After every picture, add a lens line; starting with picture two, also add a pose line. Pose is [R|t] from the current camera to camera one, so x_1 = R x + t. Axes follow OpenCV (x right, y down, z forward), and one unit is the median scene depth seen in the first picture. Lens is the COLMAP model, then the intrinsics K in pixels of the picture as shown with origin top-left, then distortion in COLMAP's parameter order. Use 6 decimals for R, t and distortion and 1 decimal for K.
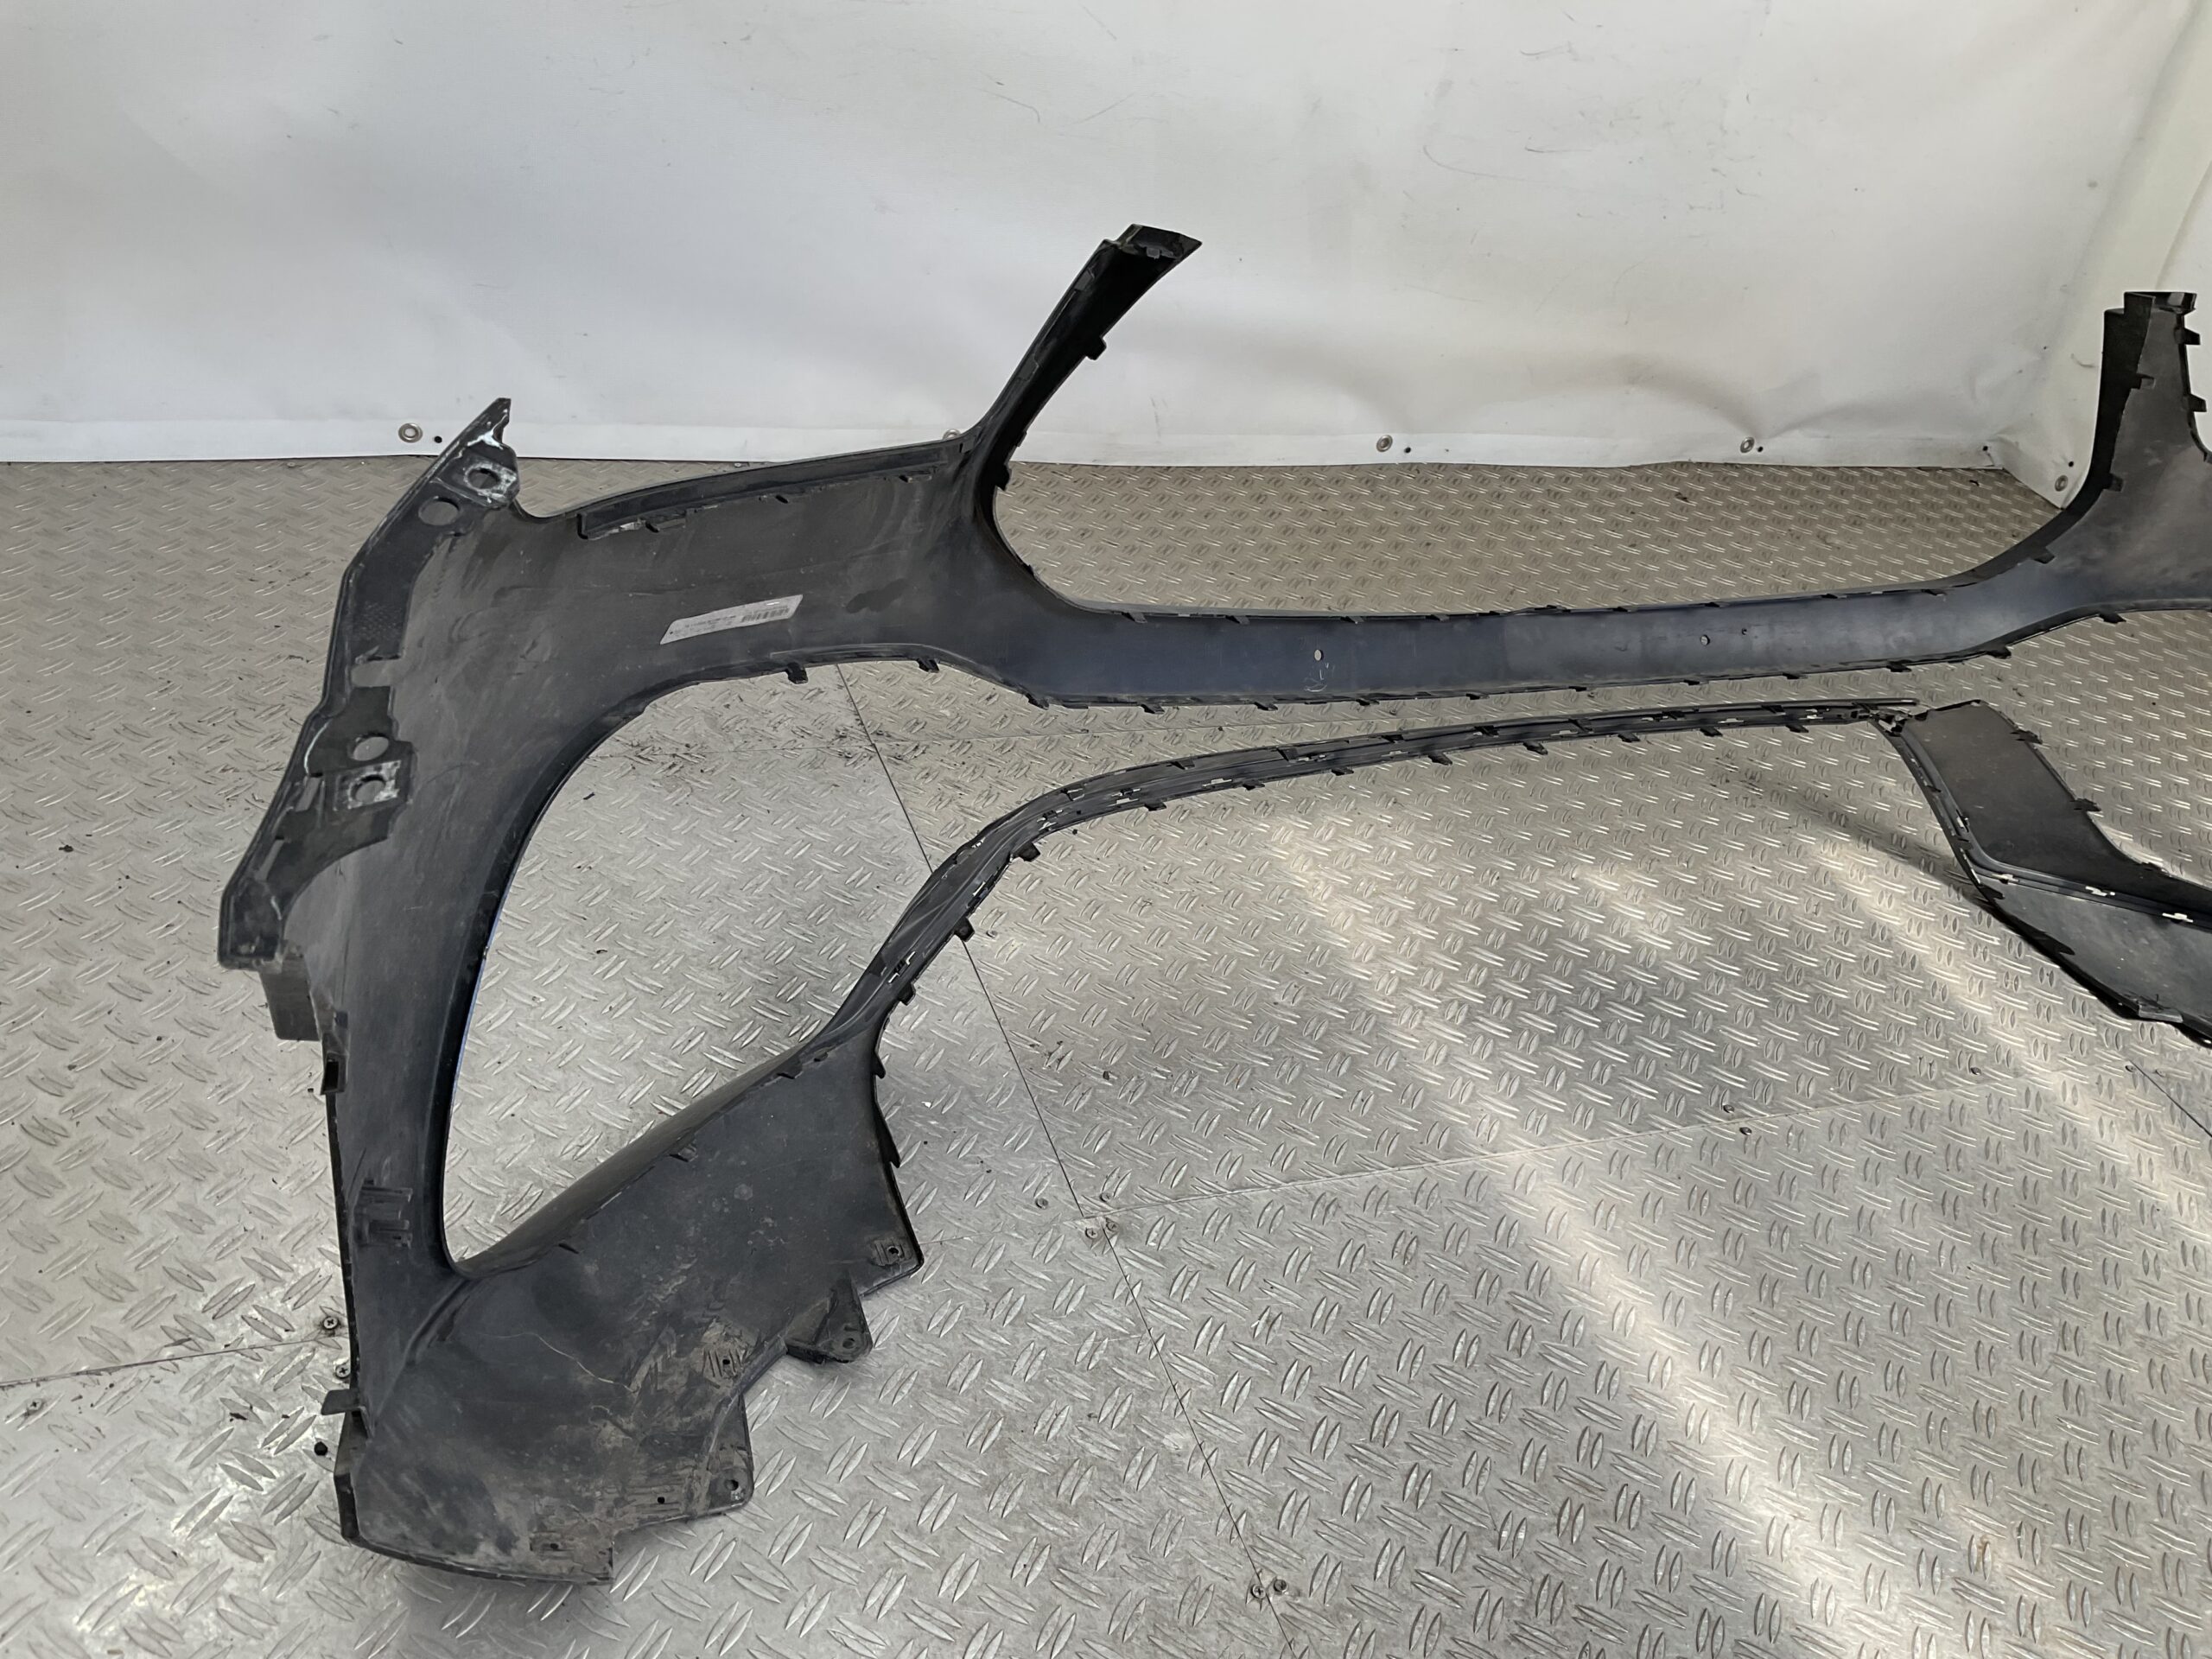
lens RADIAL K [[1772.9, 0, 1131.2], [0, 1772.9, 834.1], [0, 0, 1]] dist [0.170914, -0.400865]
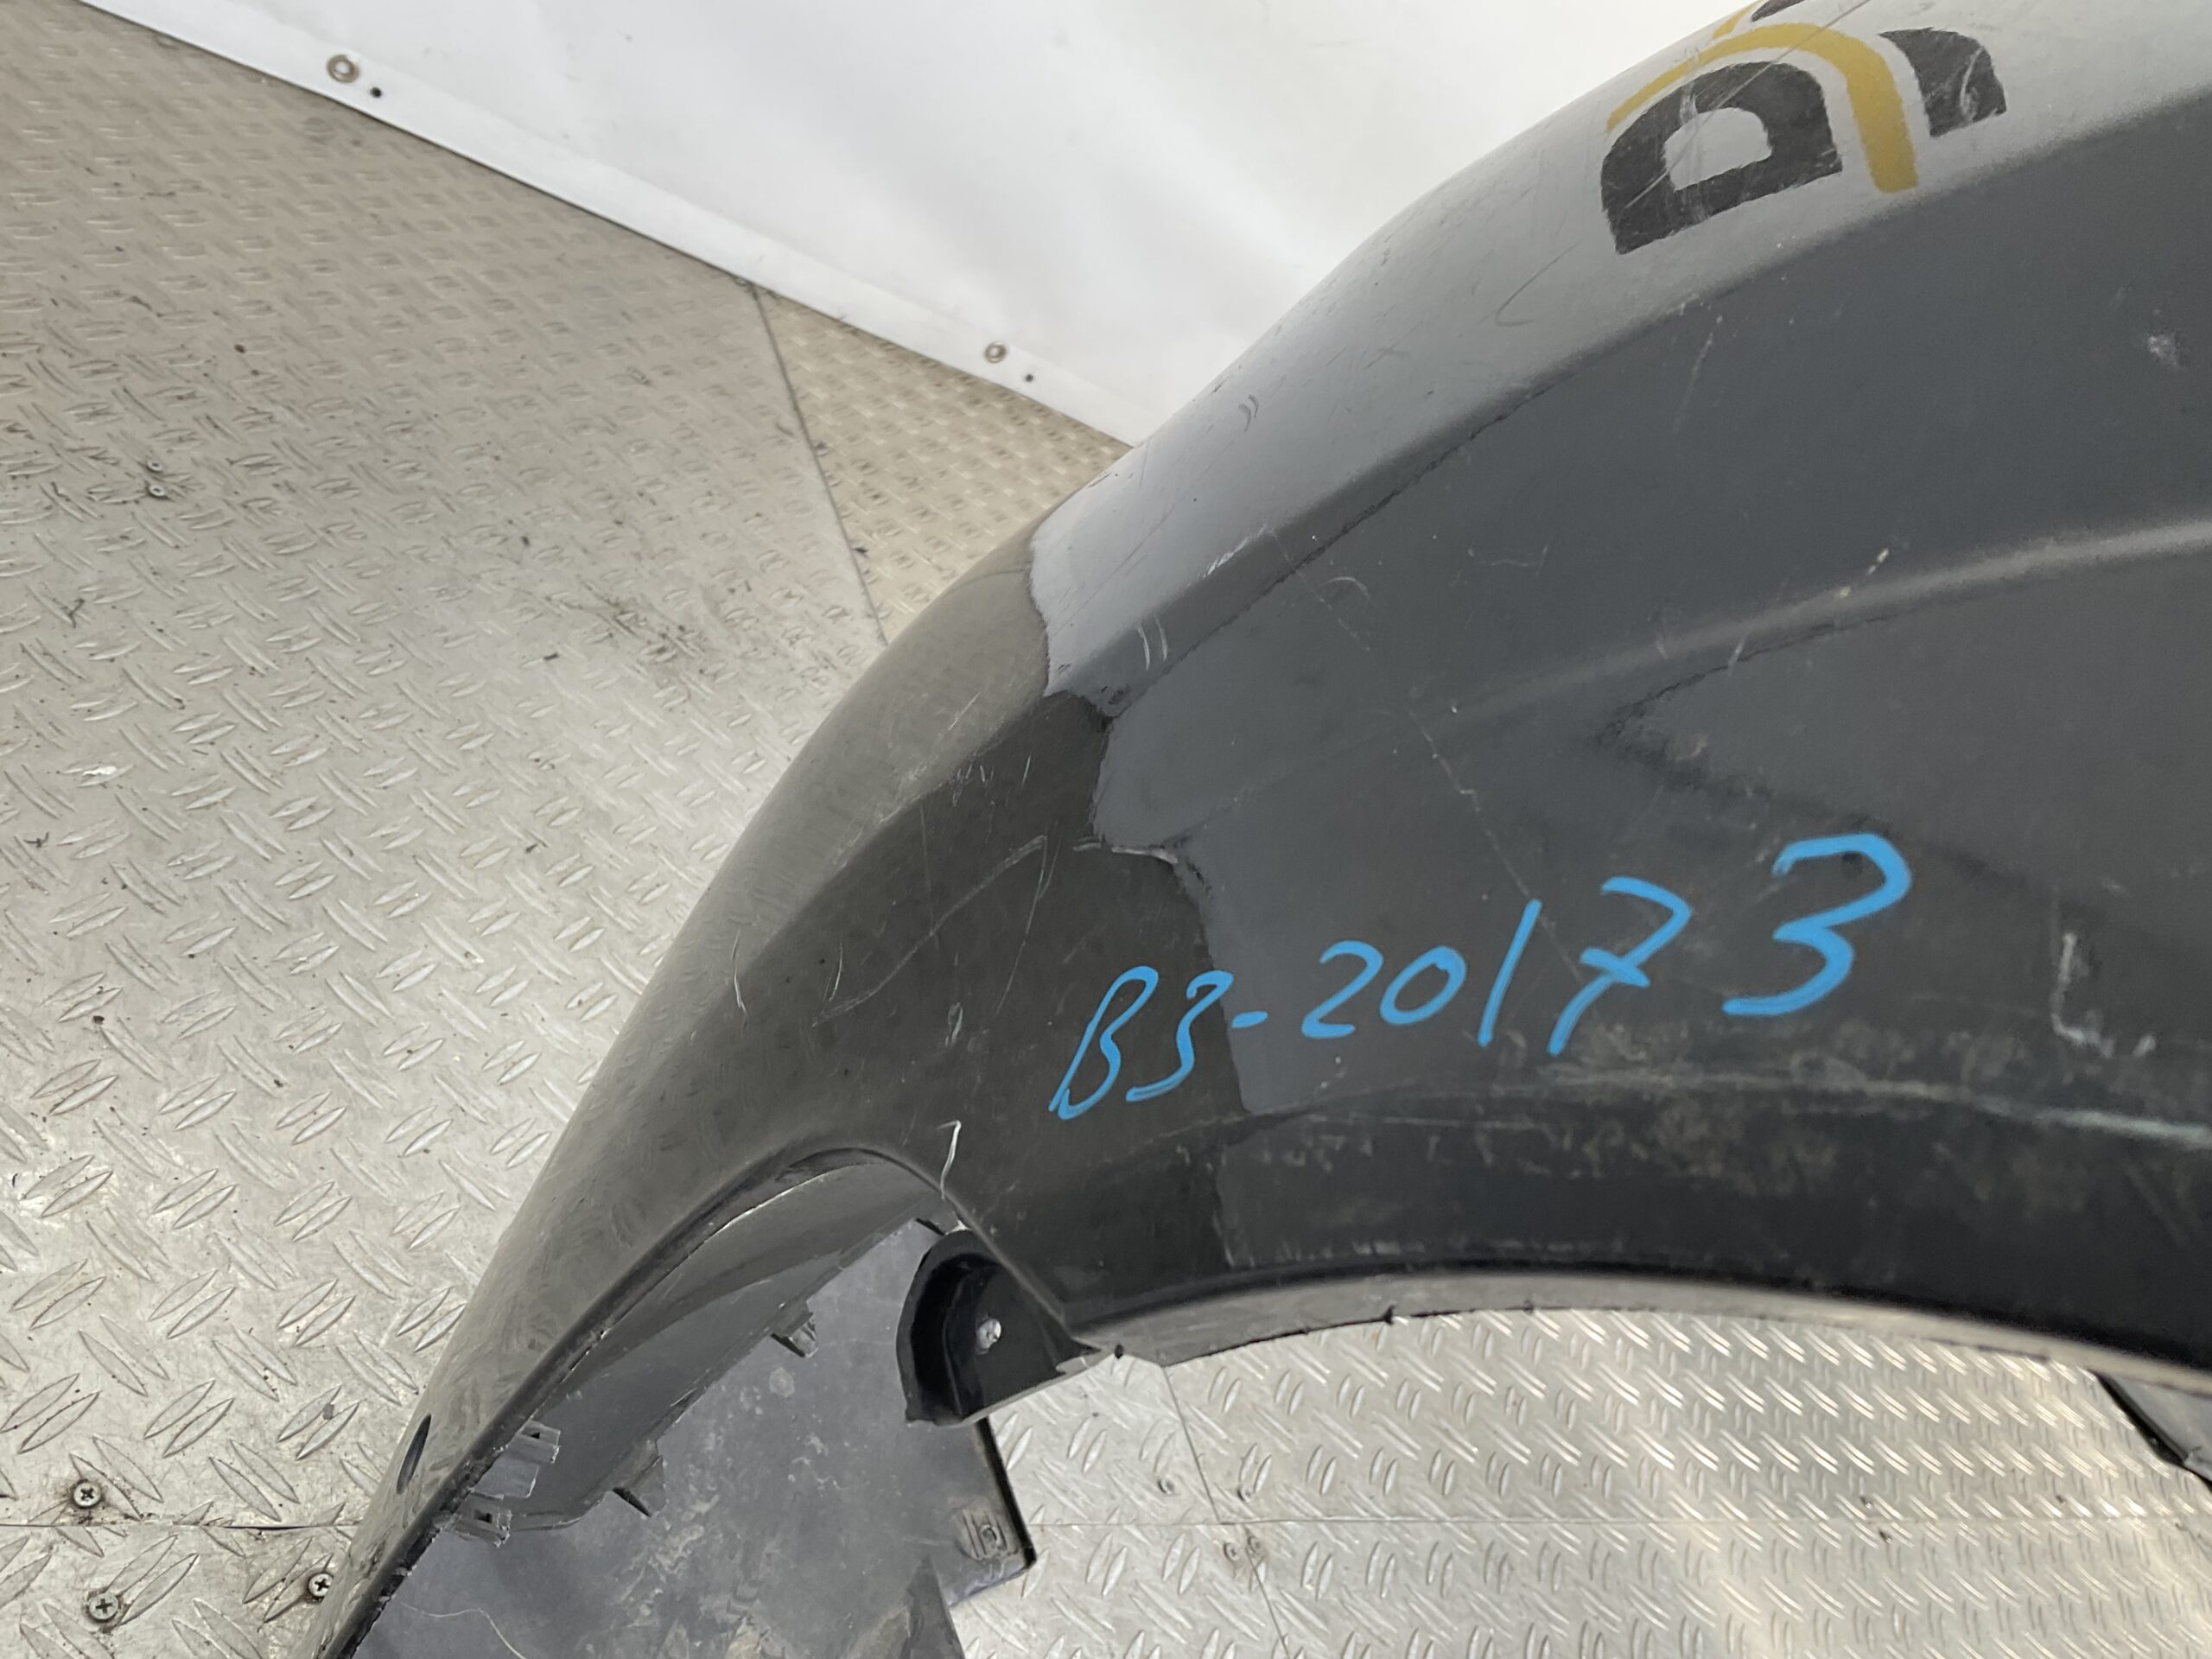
lens RADIAL K [[1792.1, 0, 1095.5], [0, 1792.1, 840.2], [0, 0, 1]] dist [0.092233, -0.179215]
pose [[0.924800, 0.305864, 0.226258, -0.259446], [-0.302034, 0.951865, -0.052241, 0.019034], [-0.231346, -0.020025, 0.972665, 0.311891]]
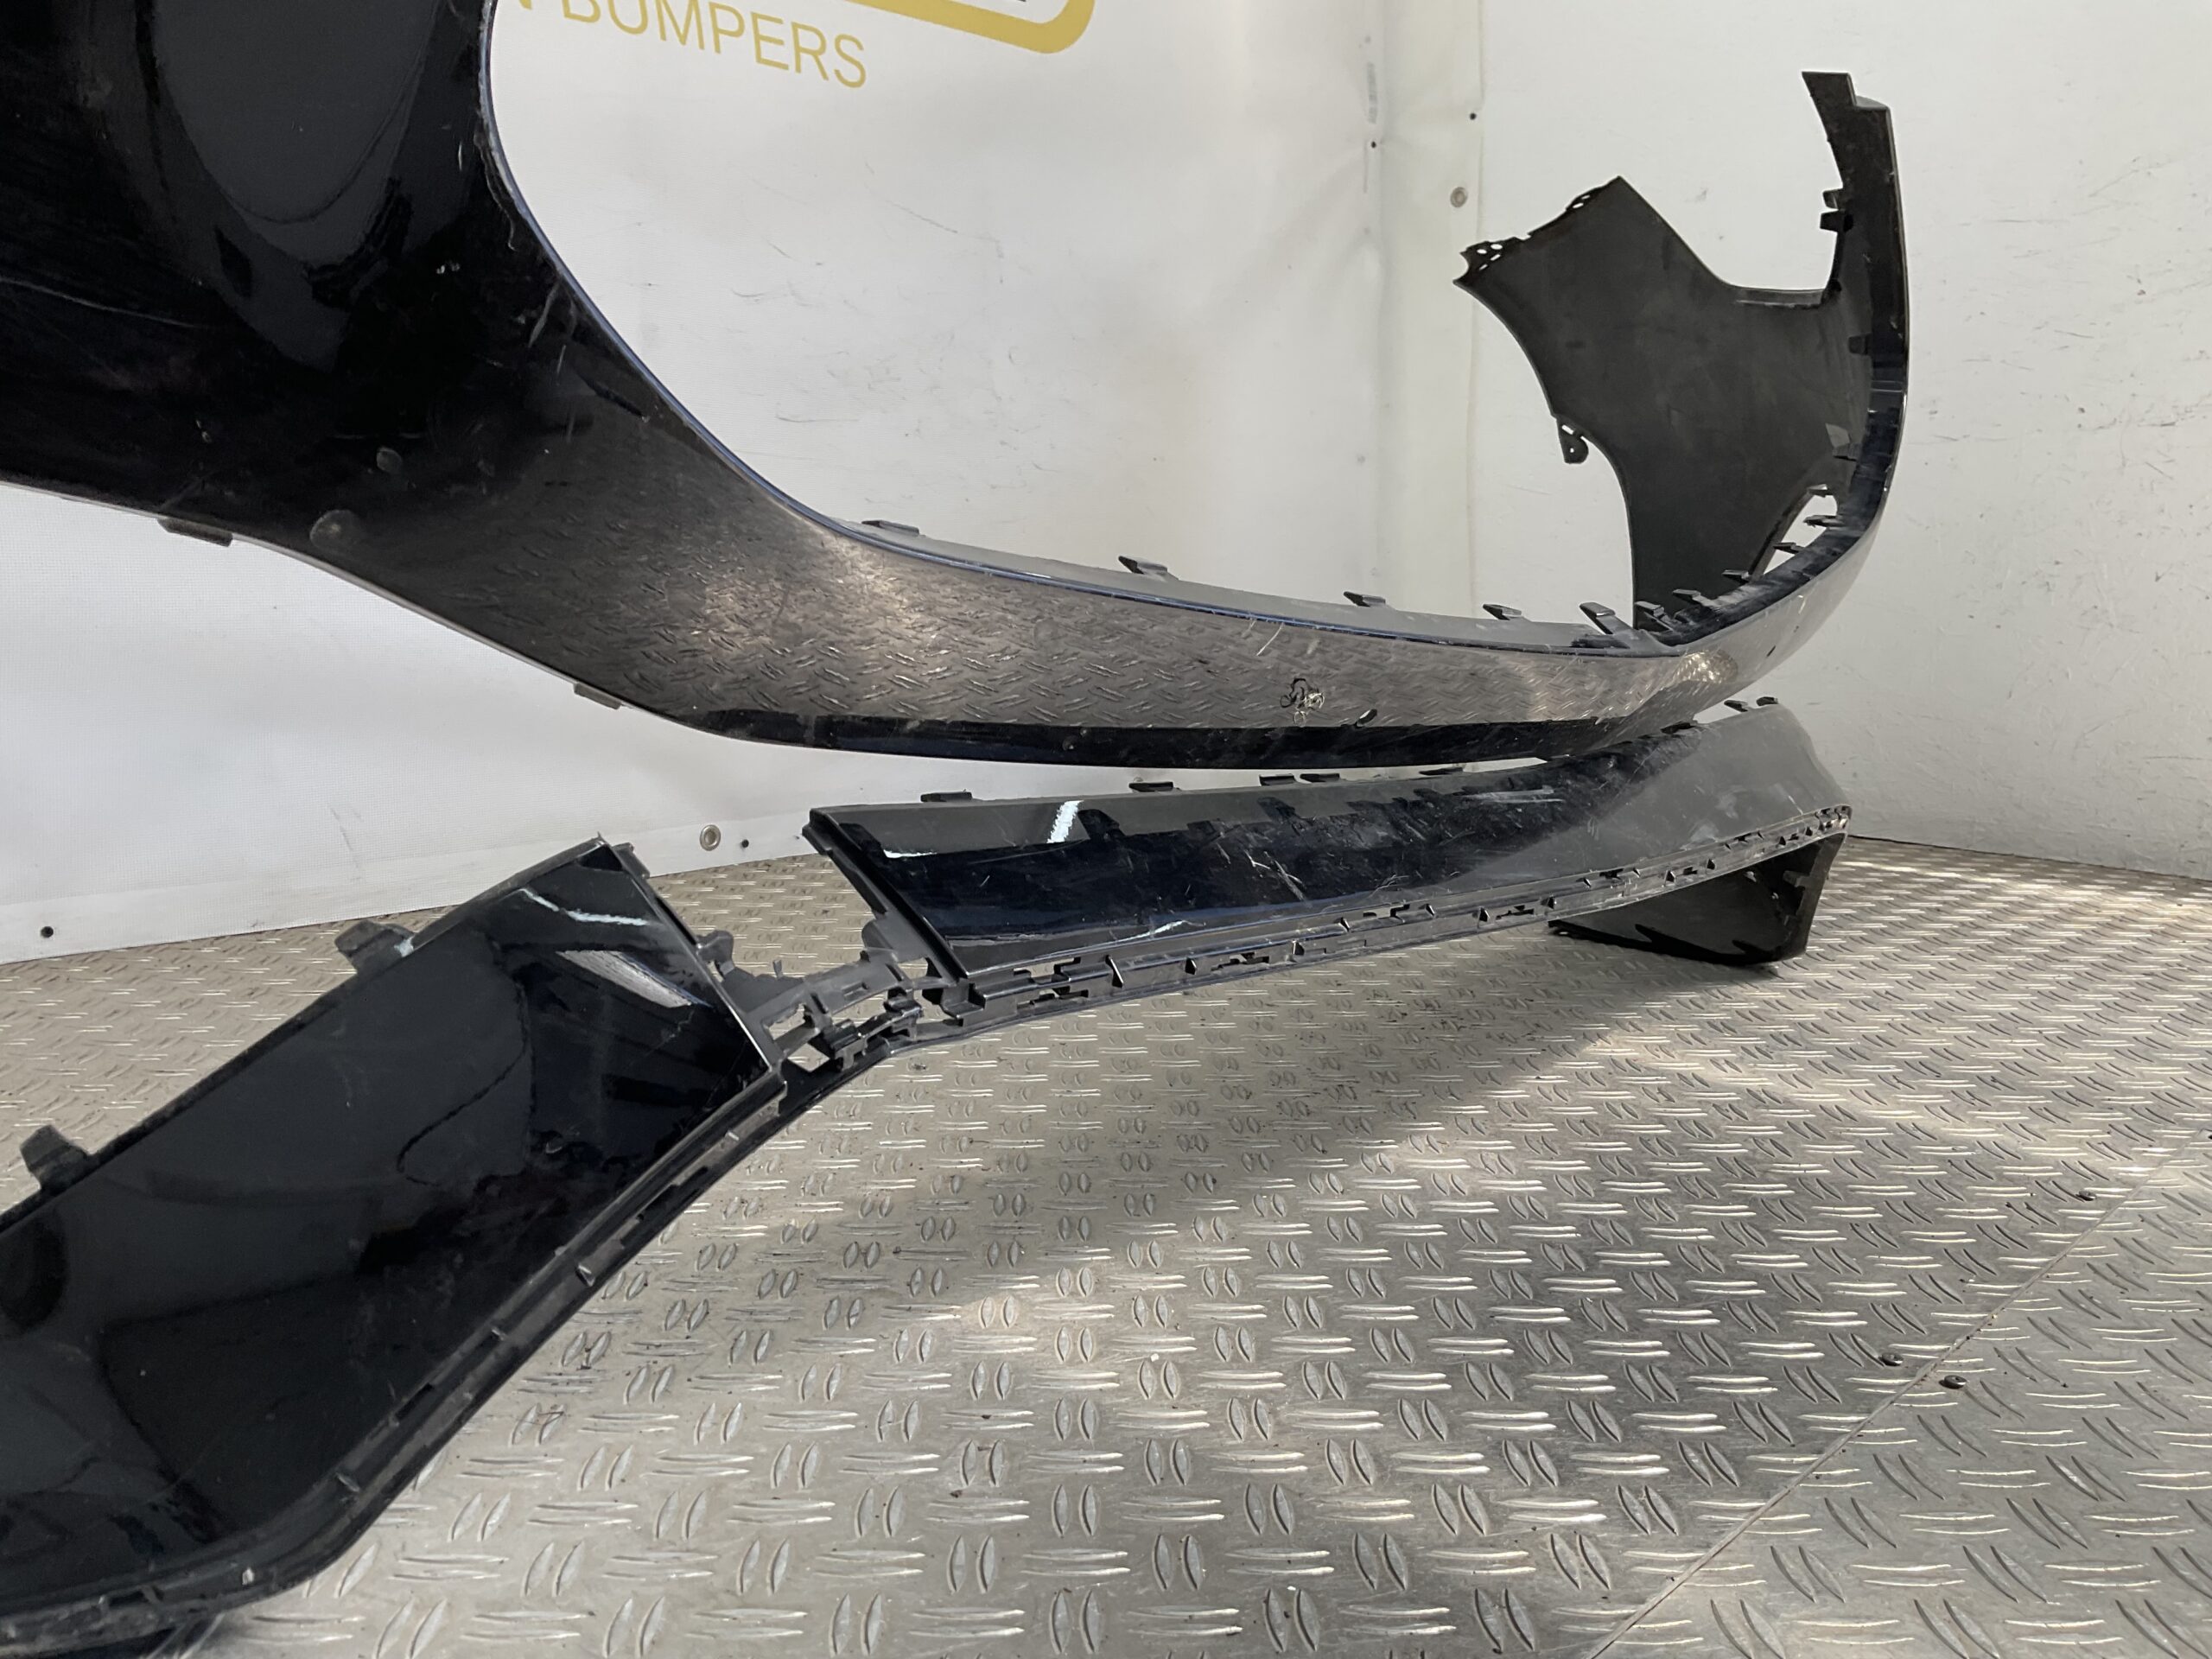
lens RADIAL K [[1792.1, 0, 1095.5], [0, 1792.1, 840.2], [0, 0, 1]] dist [0.092233, -0.179215]
pose [[0.883348, -0.220419, 0.413657, -0.025463], [0.371388, 0.867547, -0.330808, 0.114641], [-0.285951, 0.445845, 0.848206, 0.600994]]
